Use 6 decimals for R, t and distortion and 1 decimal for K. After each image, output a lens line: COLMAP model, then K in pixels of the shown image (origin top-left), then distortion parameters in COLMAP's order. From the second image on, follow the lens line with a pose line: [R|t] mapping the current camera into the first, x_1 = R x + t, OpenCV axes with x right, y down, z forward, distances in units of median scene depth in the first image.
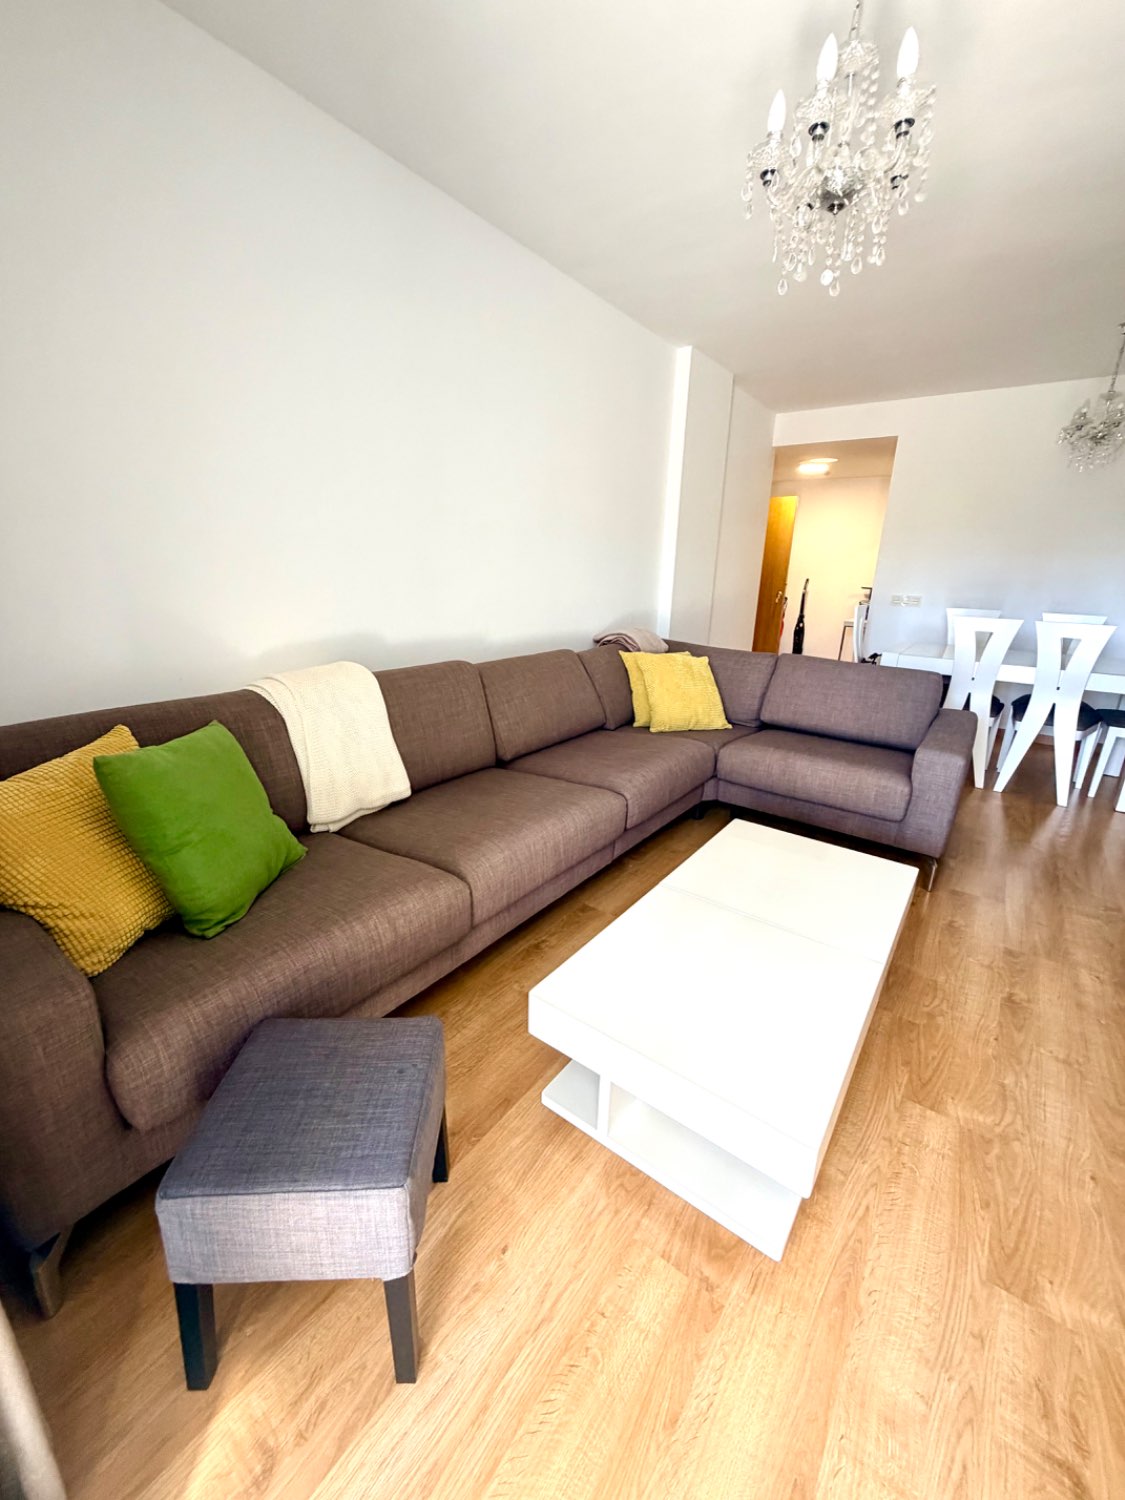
lens RADIAL K [[600.6, 0, 564.8], [0, 600.6, 743.1], [0, 0, 1]] dist [-0.001947, 0.000566]
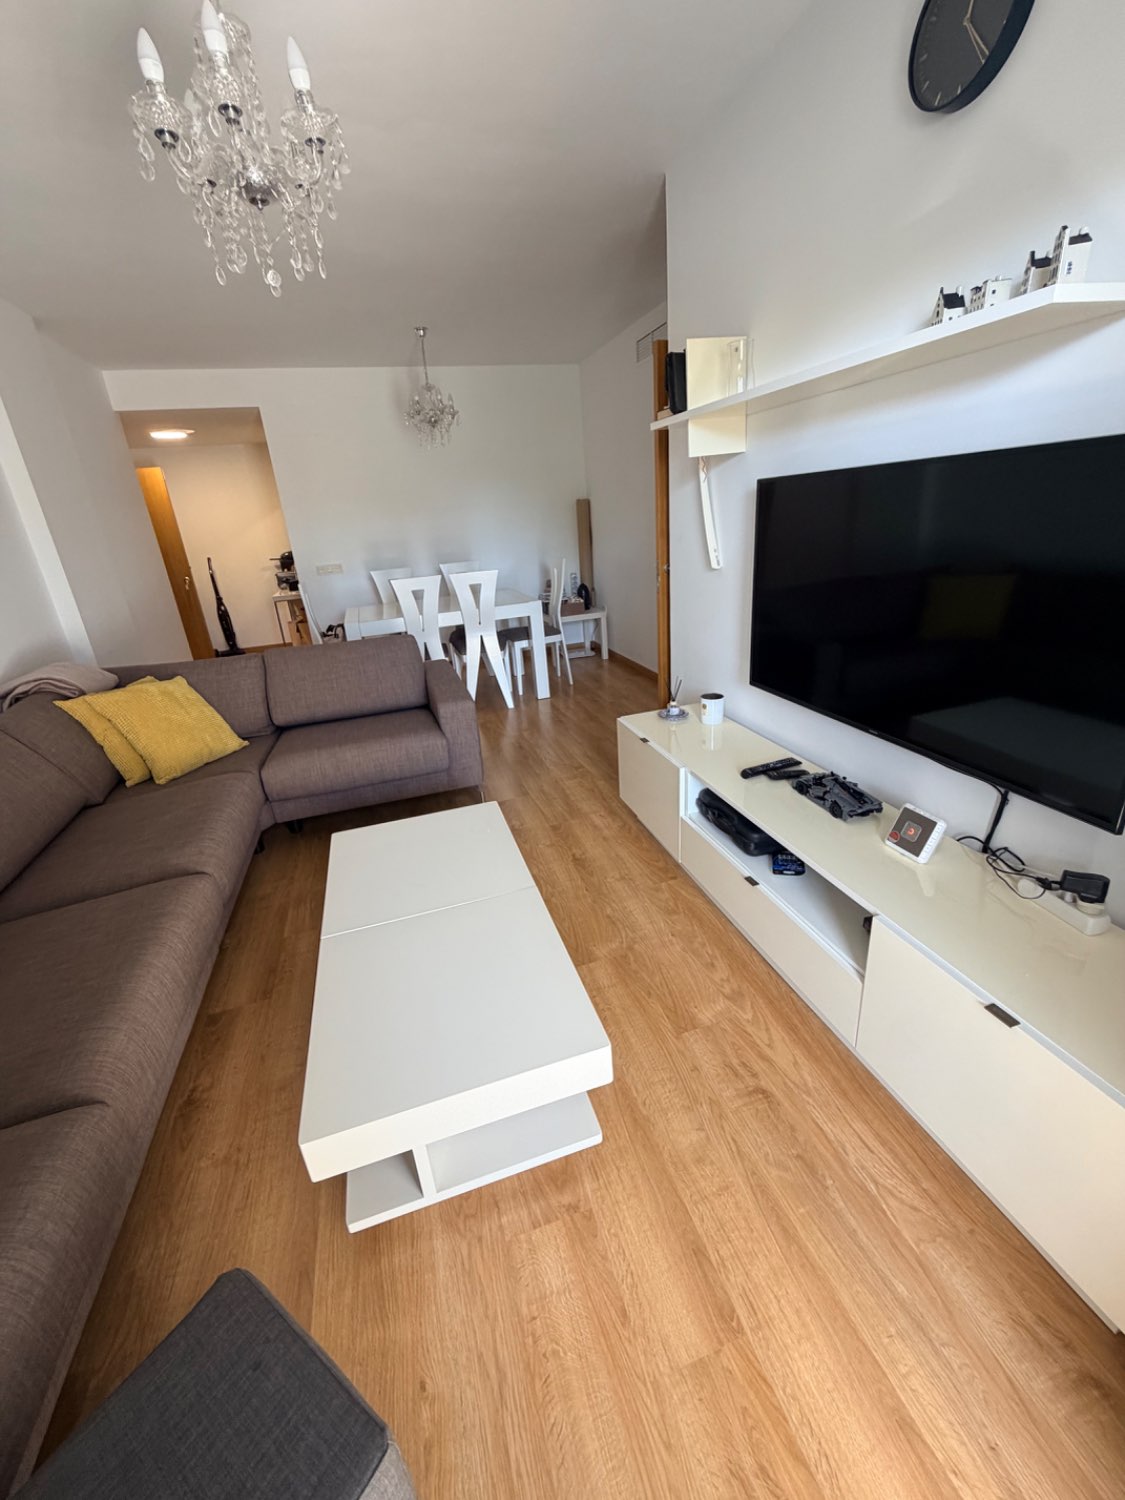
lens RADIAL K [[600.6, 0, 564.8], [0, 600.6, 743.1], [0, 0, 1]] dist [-0.001947, 0.000566]
pose [[0.587368, -0.360089, 0.724800, -0.120393], [0.315778, 0.926551, 0.204419, -0.074409], [-0.745173, 0.108807, 0.657935, 0.059199]]
